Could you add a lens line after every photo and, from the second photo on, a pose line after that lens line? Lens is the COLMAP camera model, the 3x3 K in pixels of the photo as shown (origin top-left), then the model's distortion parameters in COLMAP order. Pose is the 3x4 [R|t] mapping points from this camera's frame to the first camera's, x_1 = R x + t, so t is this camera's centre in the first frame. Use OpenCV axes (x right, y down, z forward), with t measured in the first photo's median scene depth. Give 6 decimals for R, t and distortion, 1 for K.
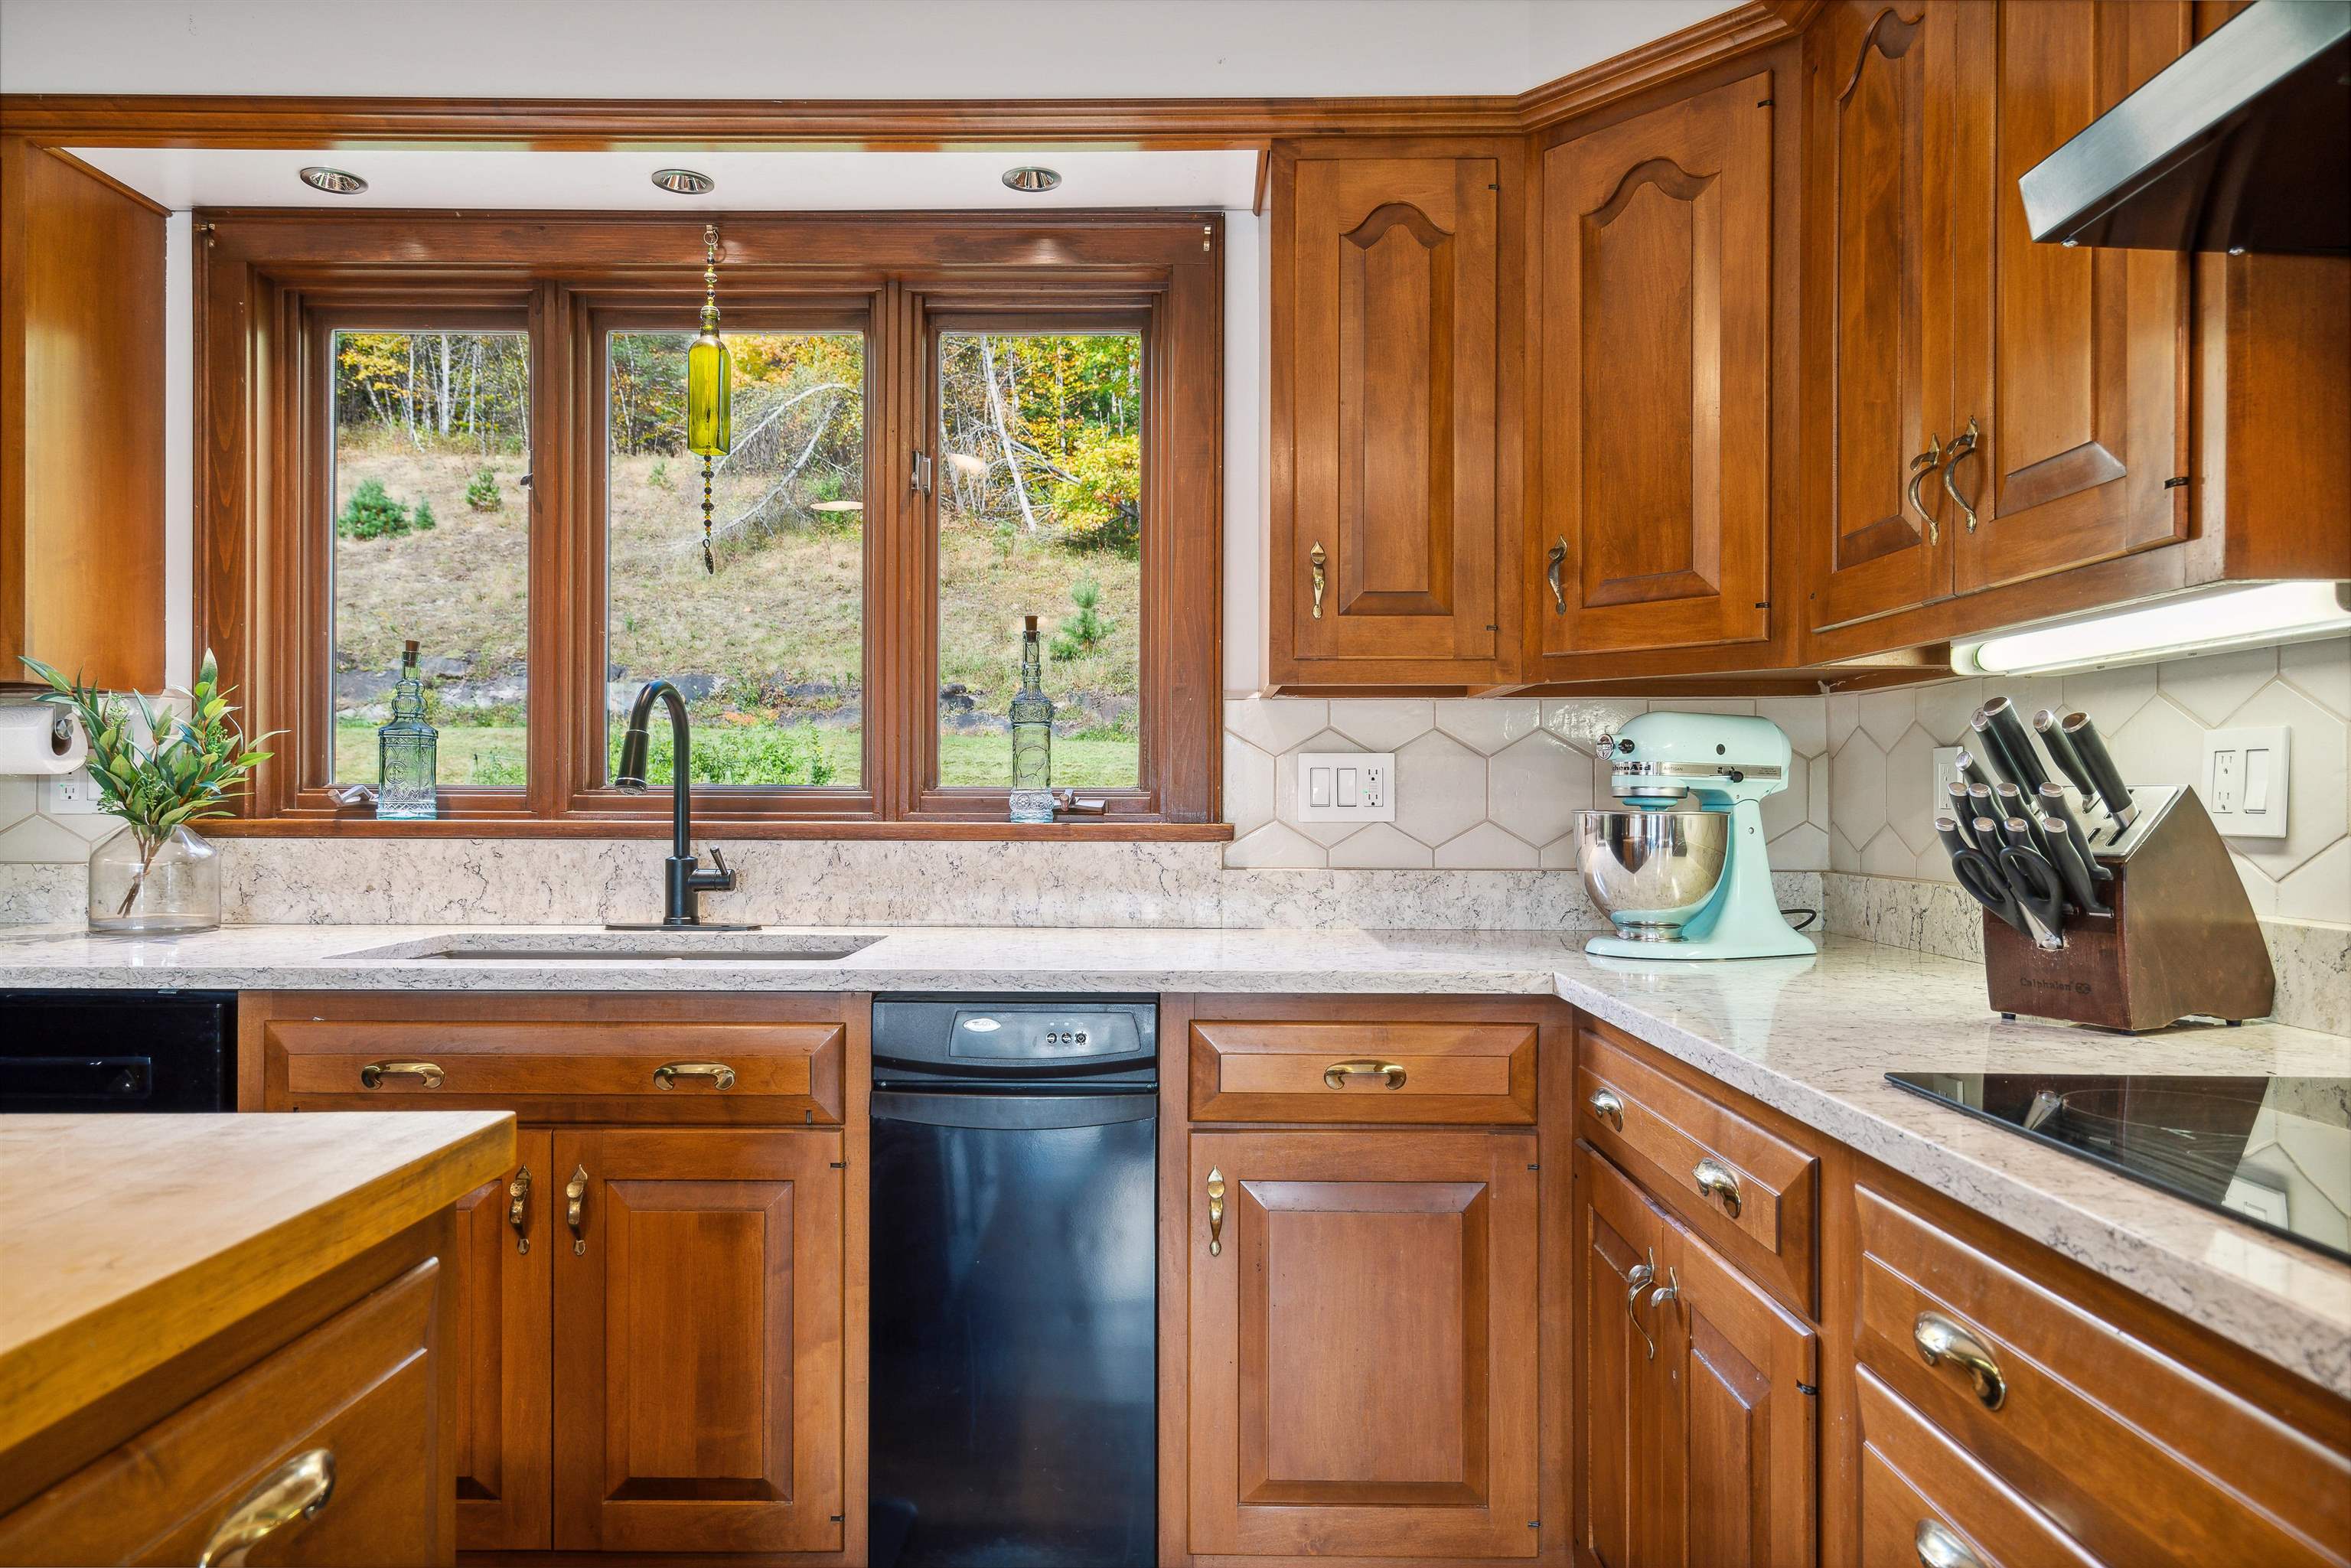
lens RADIAL K [[1471.8, 0, 1161.2], [0, 1471.8, 790.6], [0, 0, 1]] dist [0.008488, 0.000349]
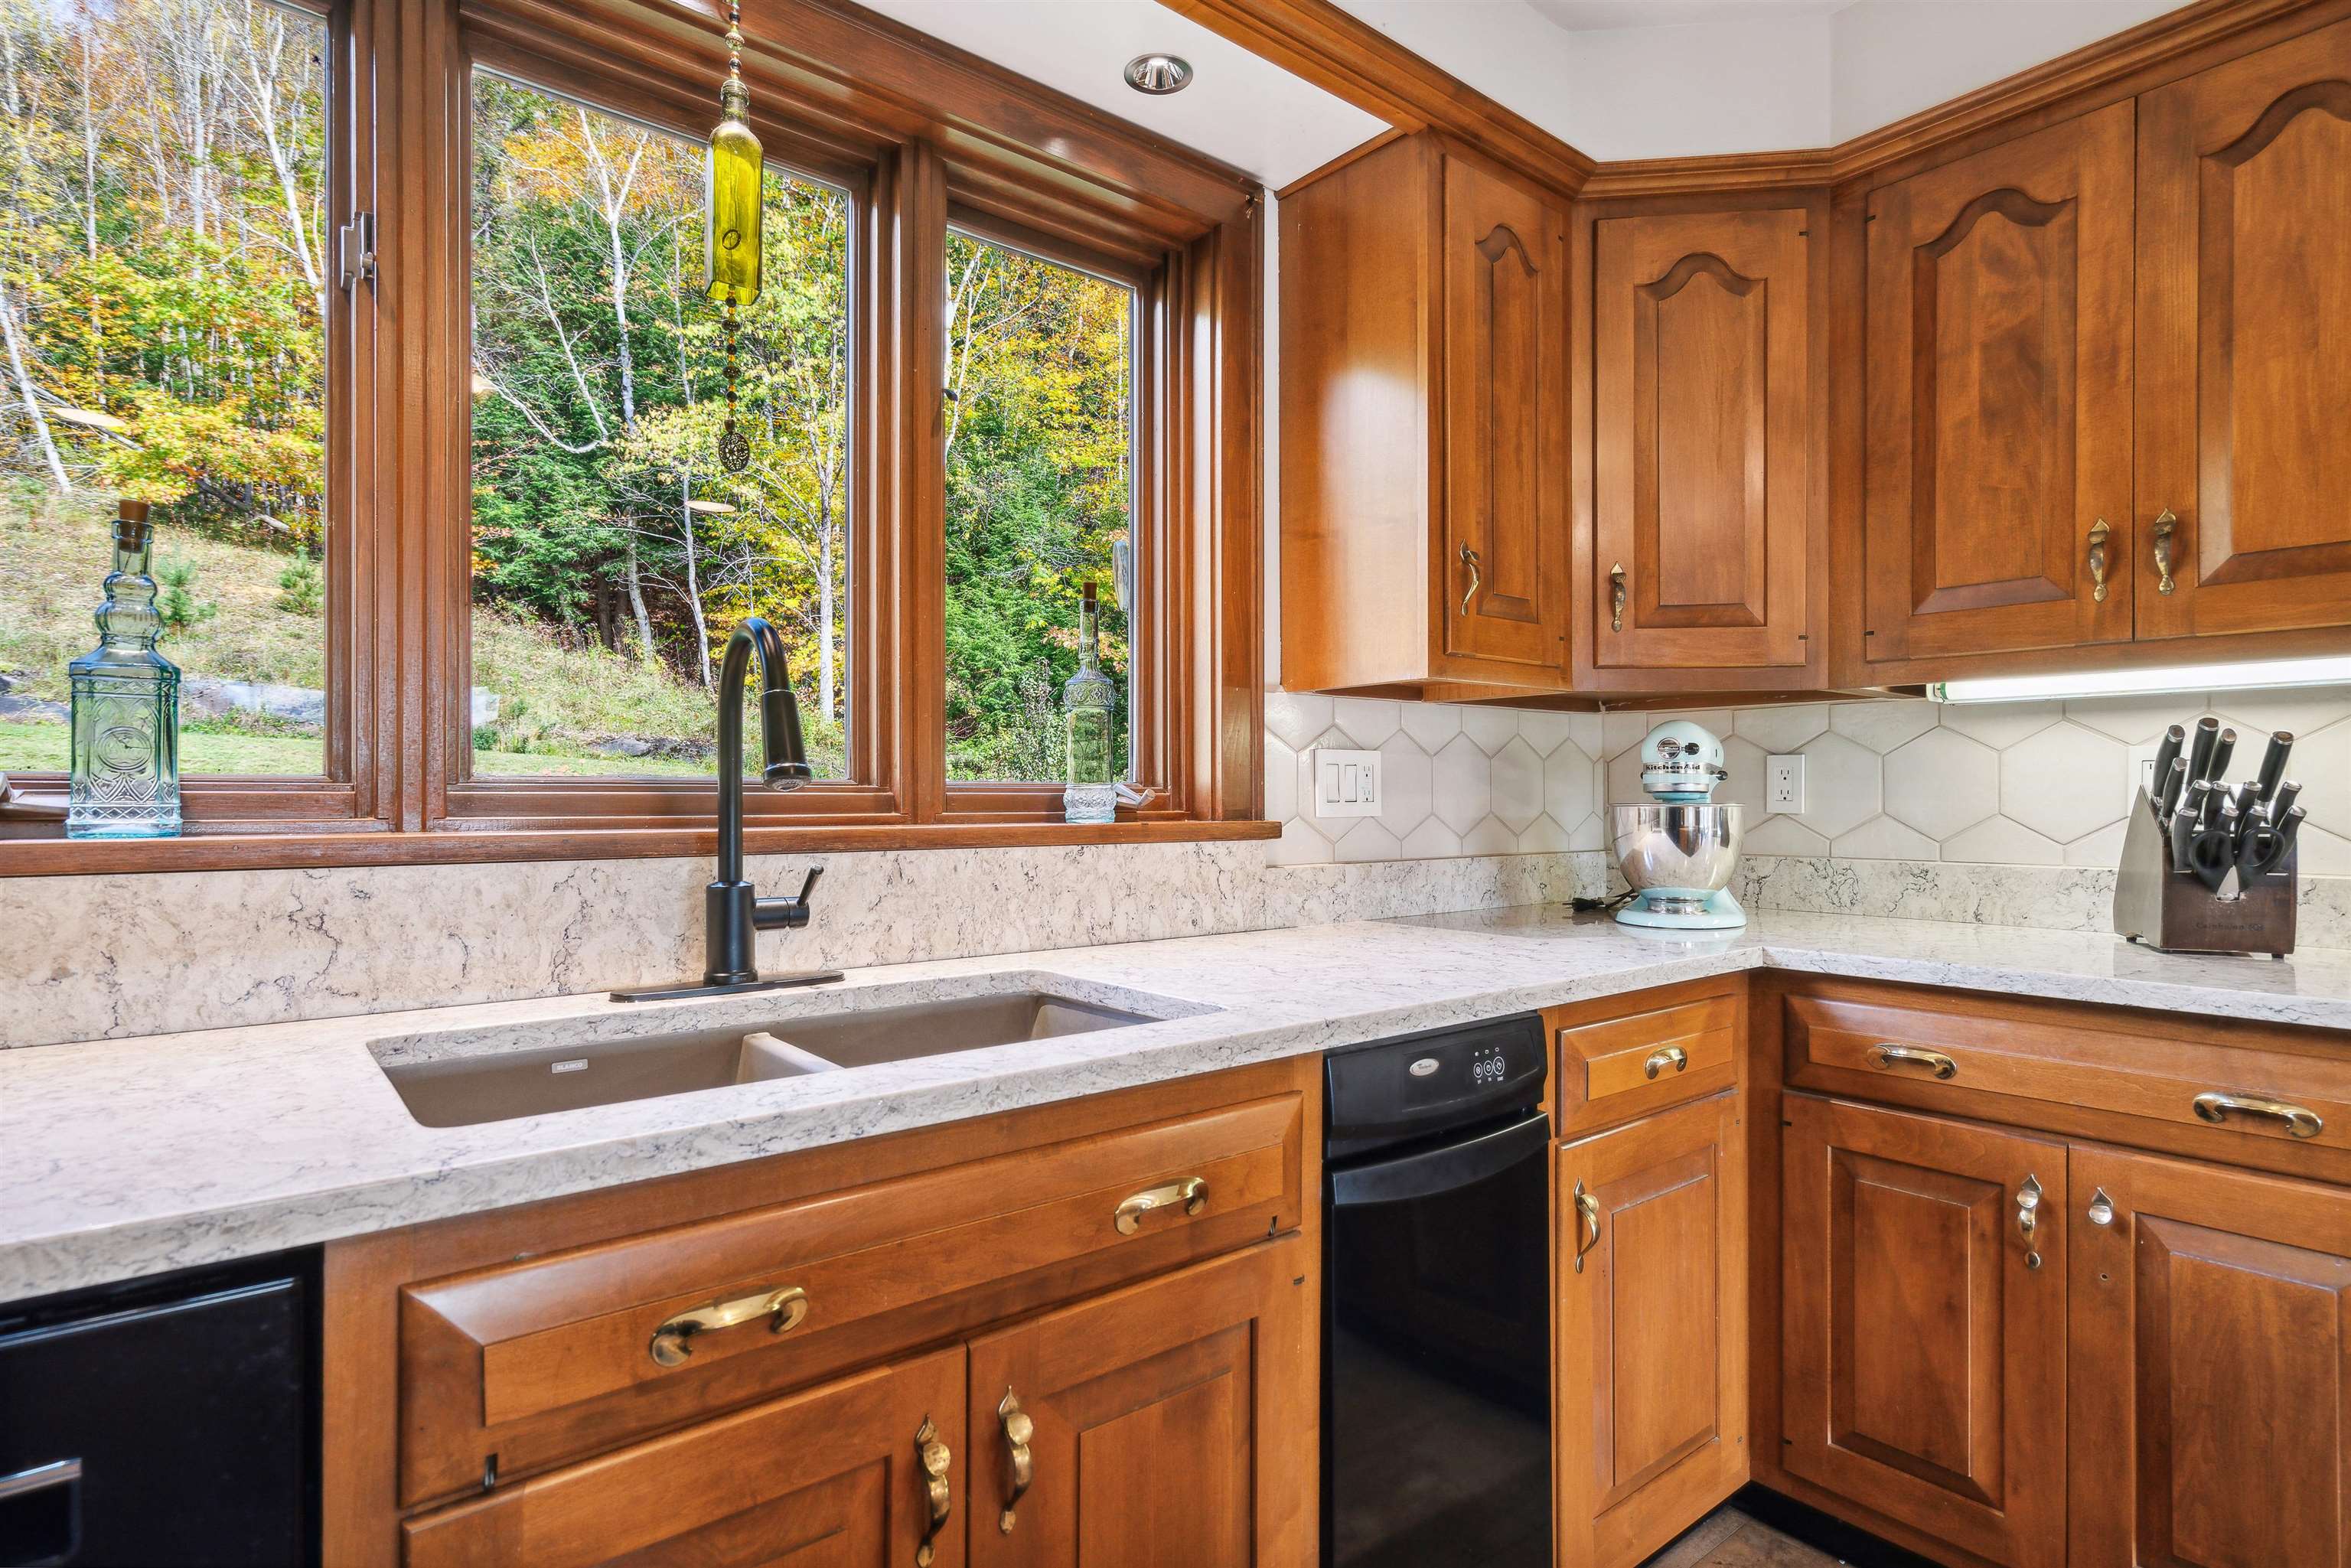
lens RADIAL K [[1200.8, 0, 1179.1], [0, 1200.8, 792.7], [0, 0, 1]] dist [0.000743, 0.001558]
pose [[0.773851, -0.001406, 0.633366, -0.500299], [-0.000536, 0.999996, 0.002875, 0.002058], [-0.633367, -0.002565, 0.773847, 0.429592]]
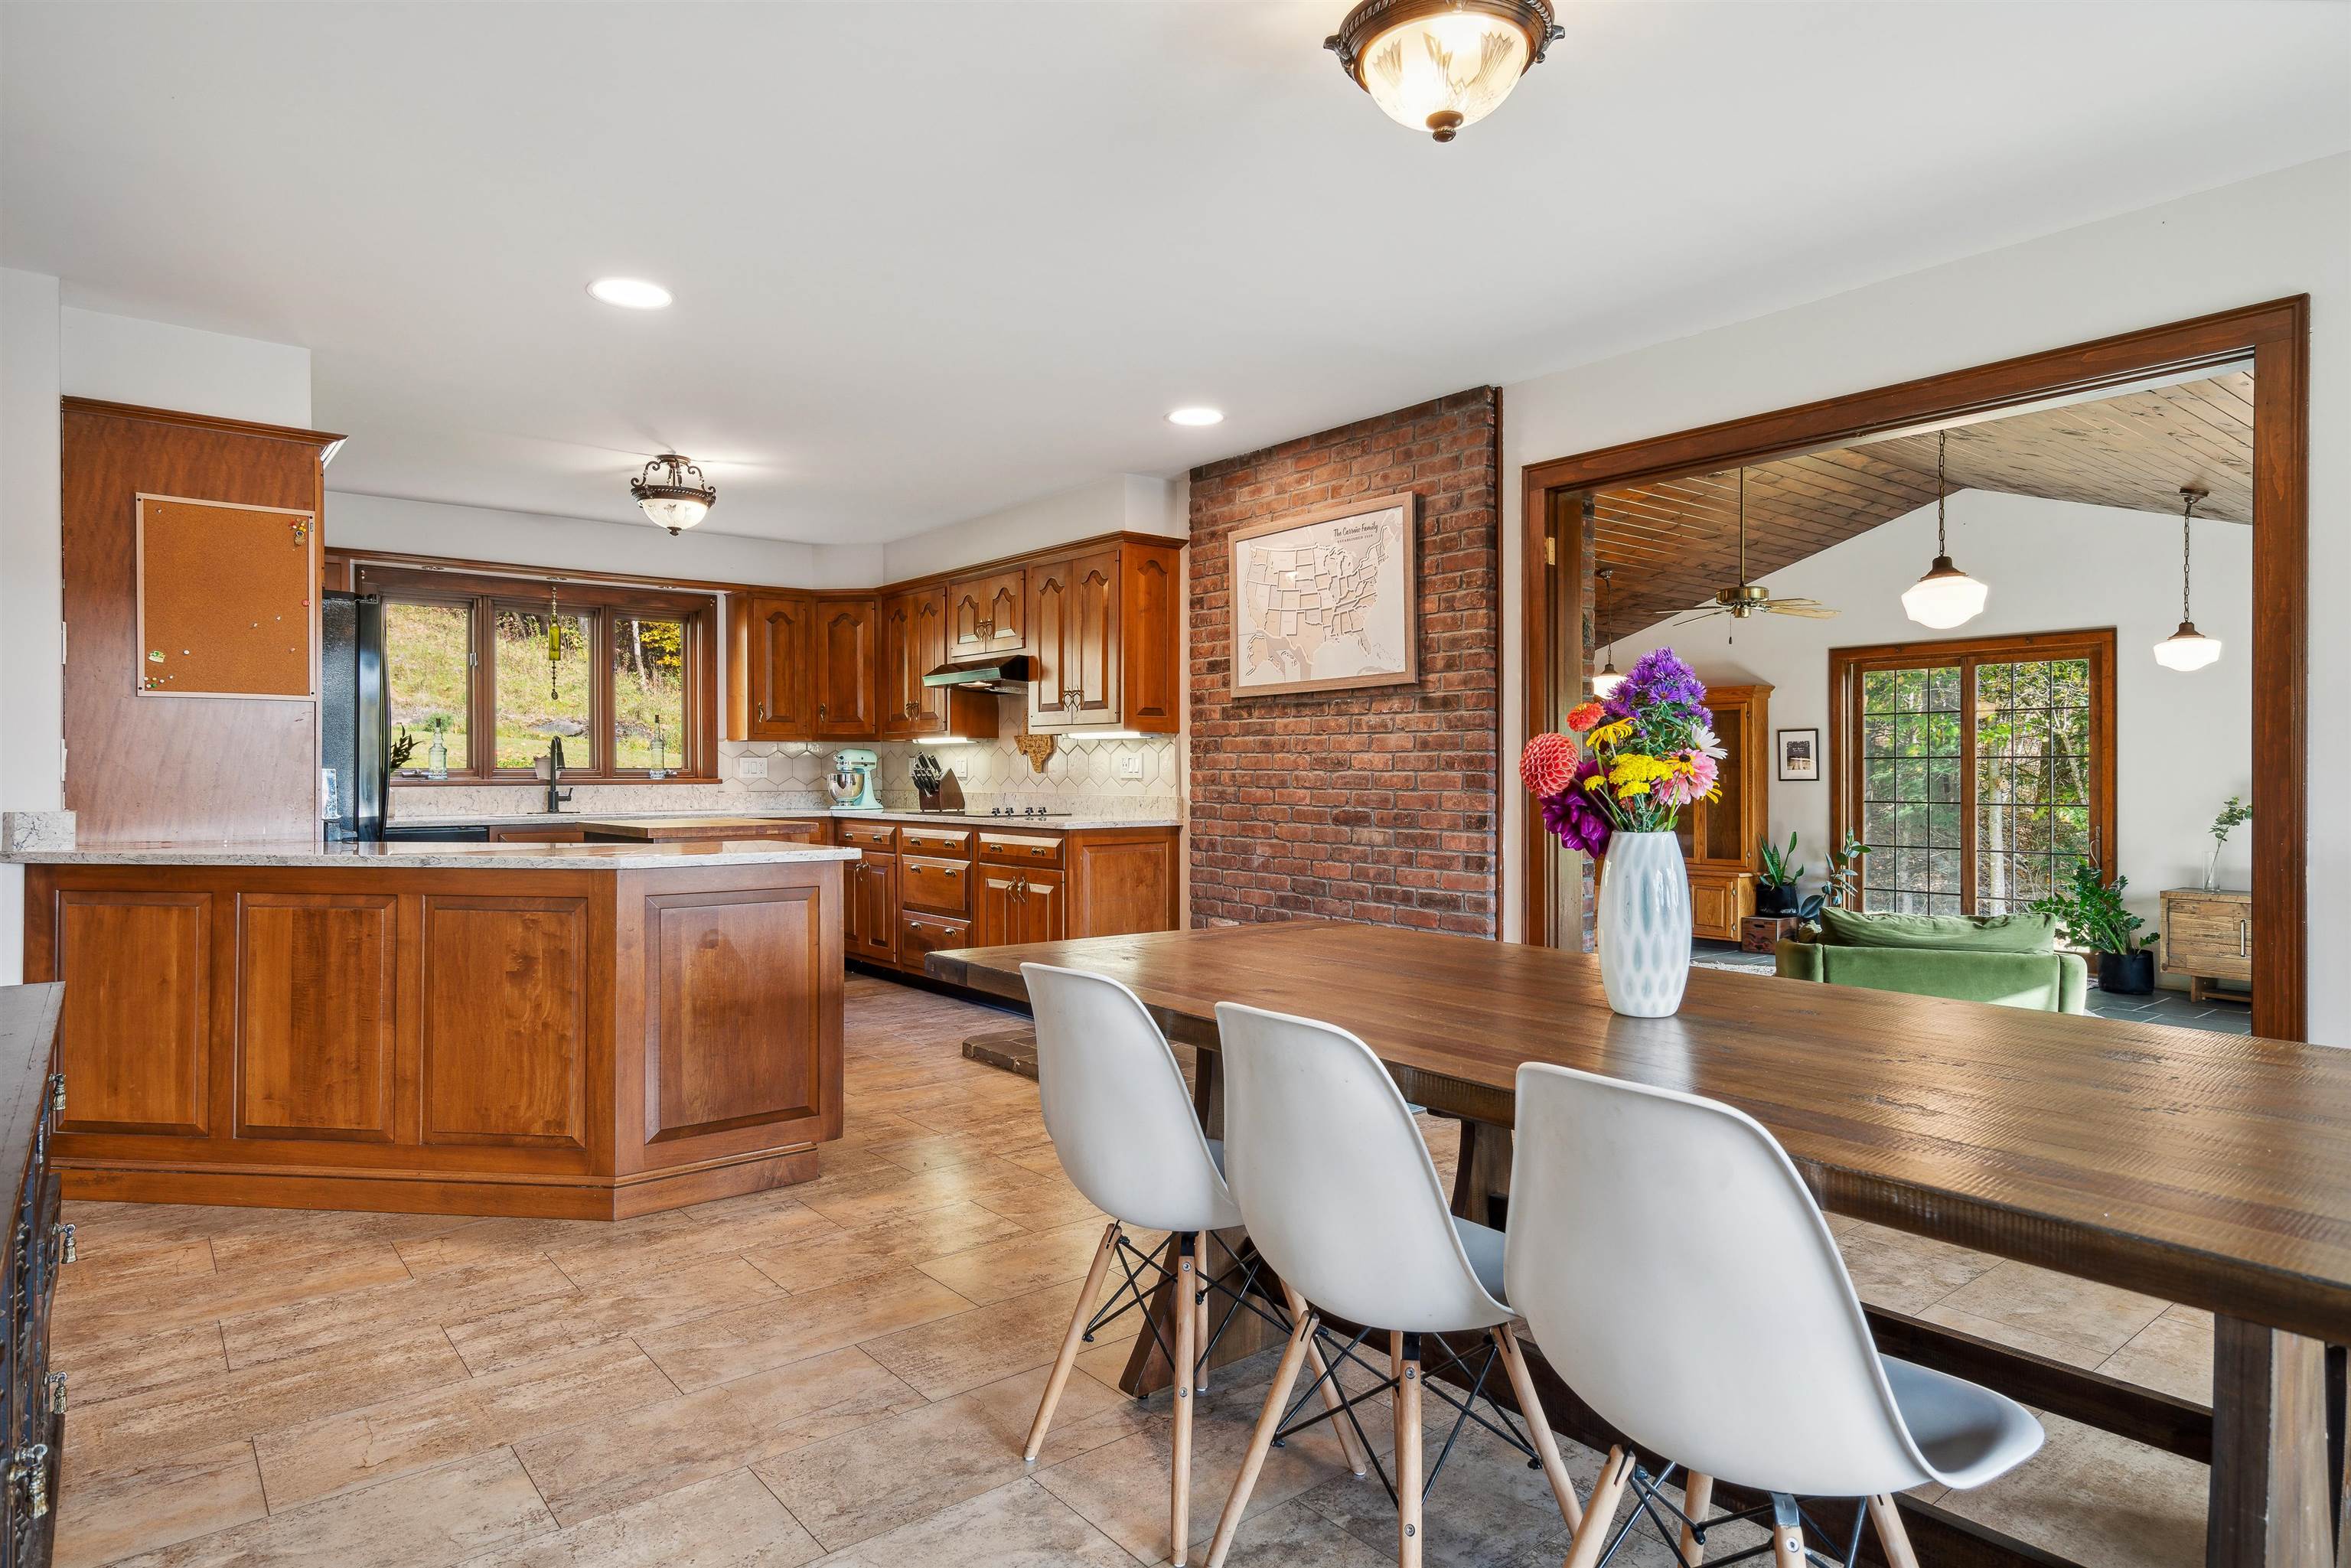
lens RADIAL K [[1287.7, 0, 1161.5], [0, 1287.7, 773.5], [0, 0, 1]] dist [0.002018, 0.000763]
pose [[0.775474, -0.007524, 0.631335, -1.026293], [0.001680, 0.999950, 0.009854, -0.016181], [-0.631377, -0.006581, 0.775448, -1.909523]]
